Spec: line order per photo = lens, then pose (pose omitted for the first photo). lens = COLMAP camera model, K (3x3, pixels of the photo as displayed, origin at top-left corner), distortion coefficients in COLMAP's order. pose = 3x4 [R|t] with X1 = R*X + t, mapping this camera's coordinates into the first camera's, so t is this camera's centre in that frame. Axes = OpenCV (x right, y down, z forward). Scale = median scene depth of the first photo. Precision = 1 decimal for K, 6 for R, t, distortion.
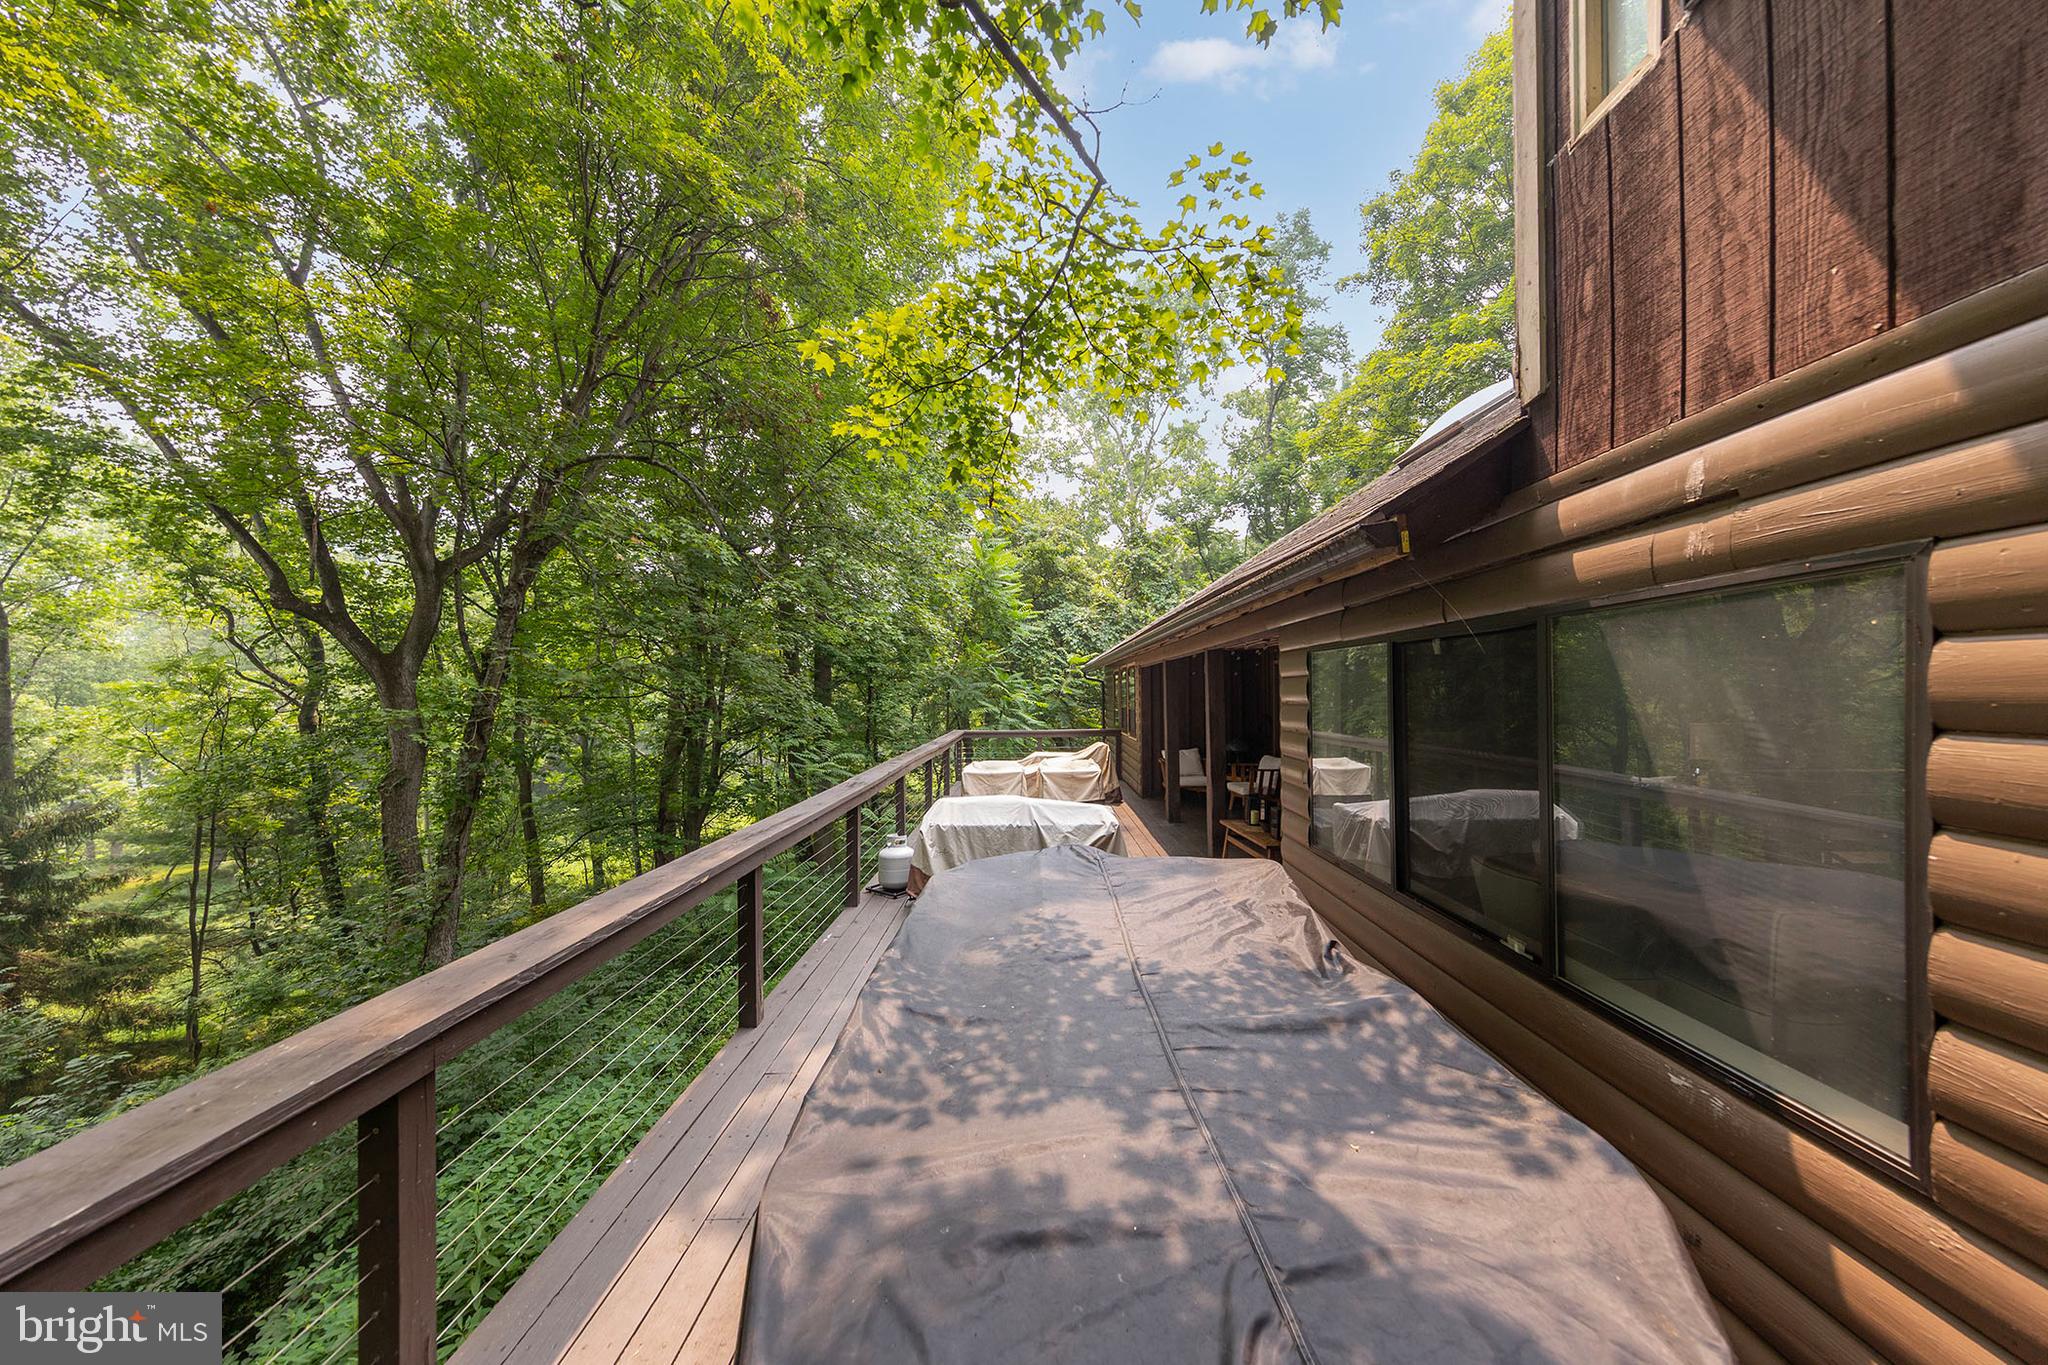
lens RADIAL K [[669.8, 0, 1033.9], [0, 669.8, 712.2], [0, 0, 1]] dist [0.008473, 0.000034]
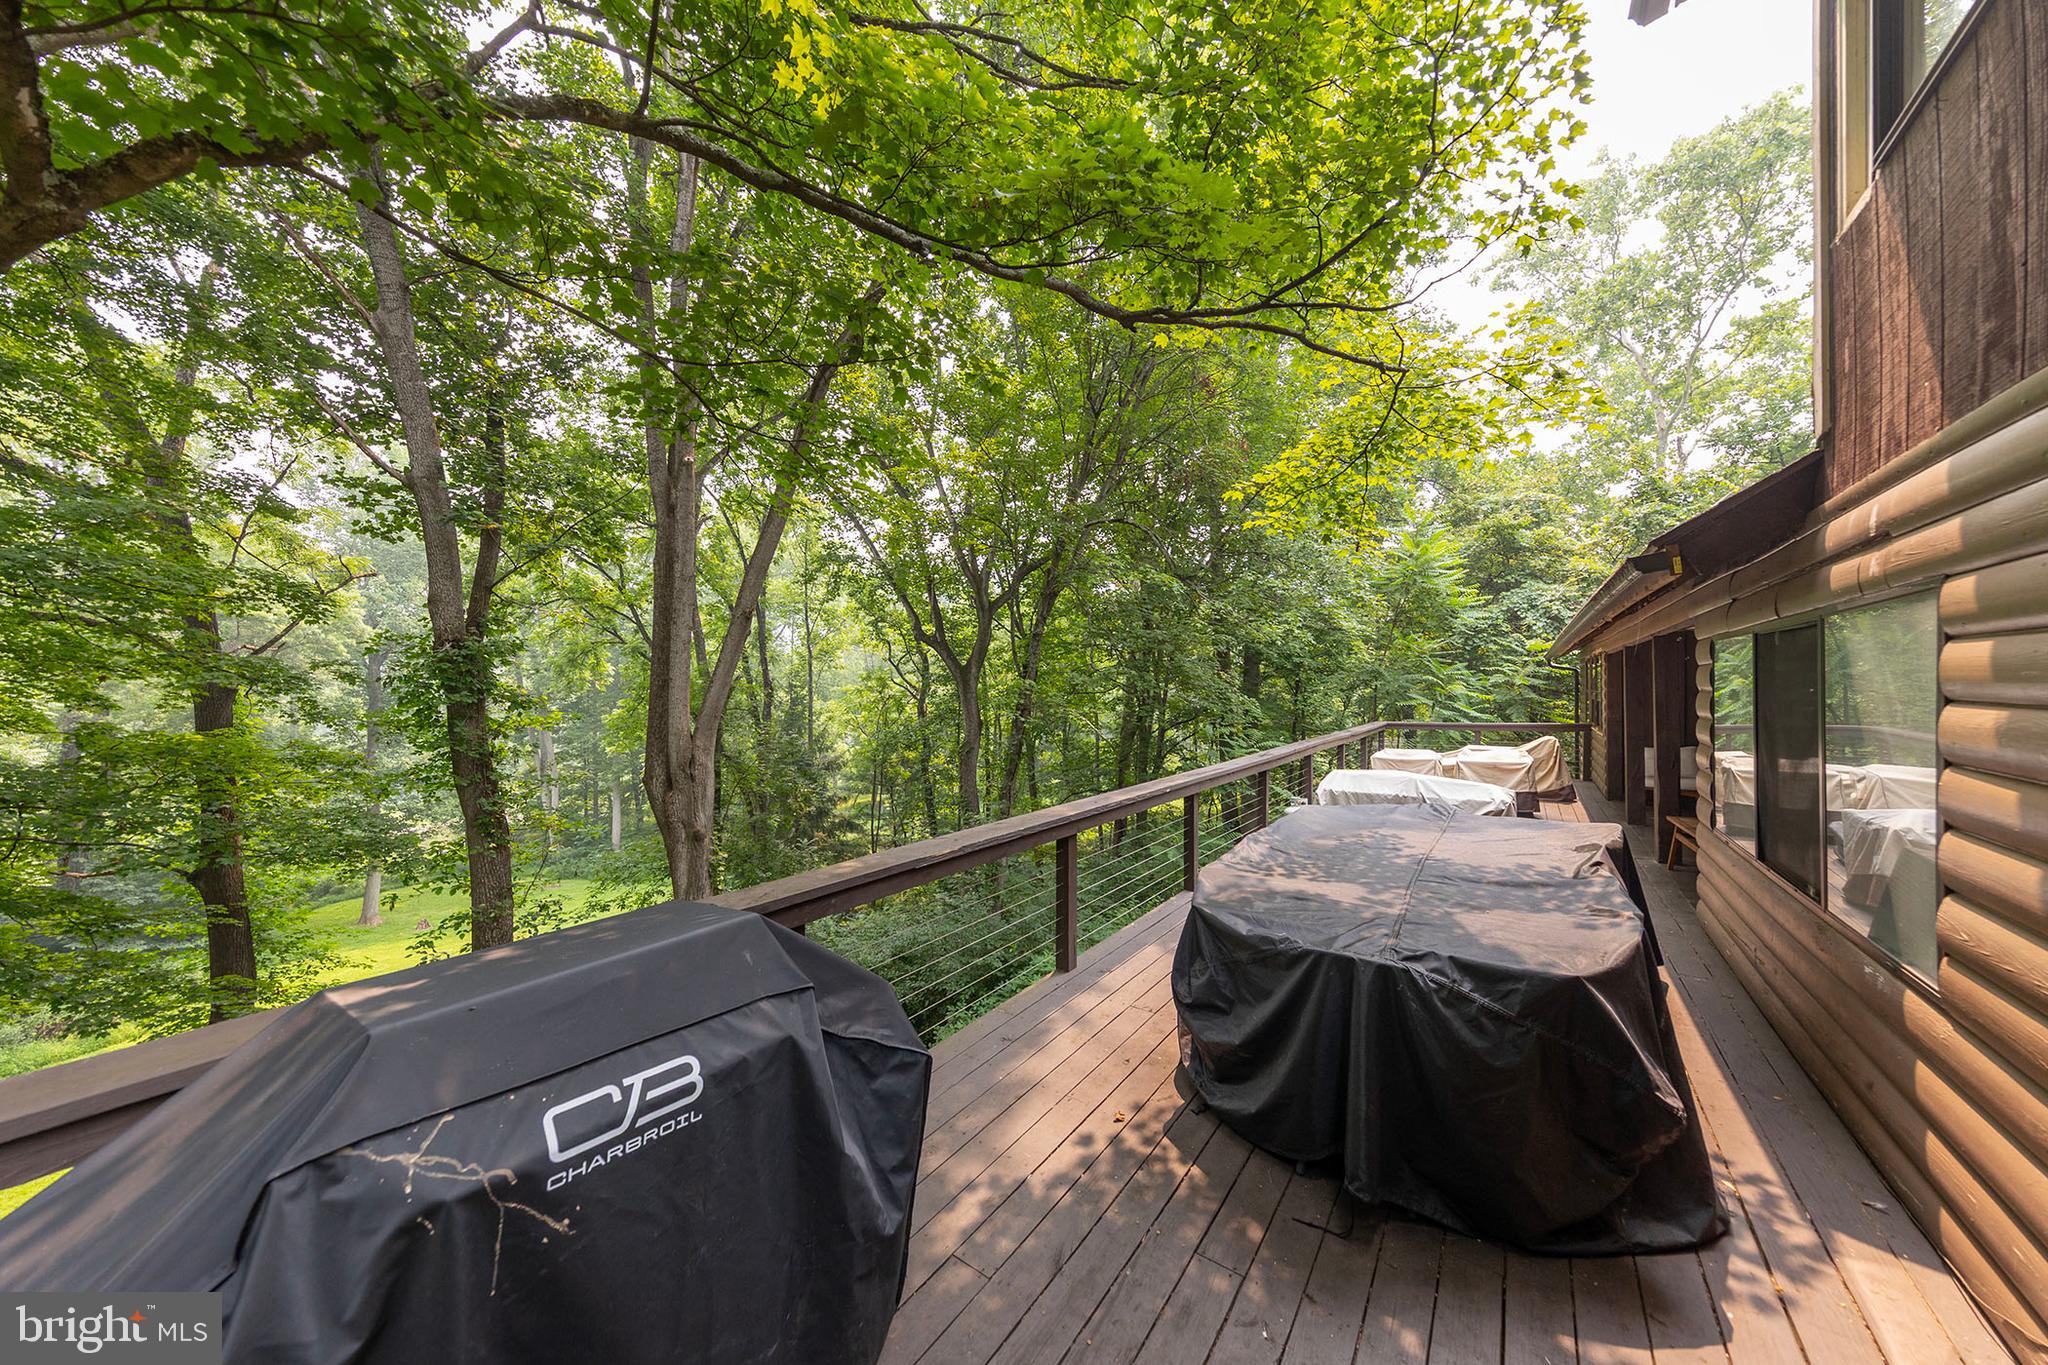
lens RADIAL K [[648.3, 0, 1013.8], [0, 648.3, 710.9], [0, 0, 1]] dist [0.007416, -0.000090]
pose [[0.789453, 0.009637, -0.613735, 0.056588], [-0.005368, 0.999947, 0.008795, 0.004732], [0.613787, -0.003649, 0.789463, -0.144118]]
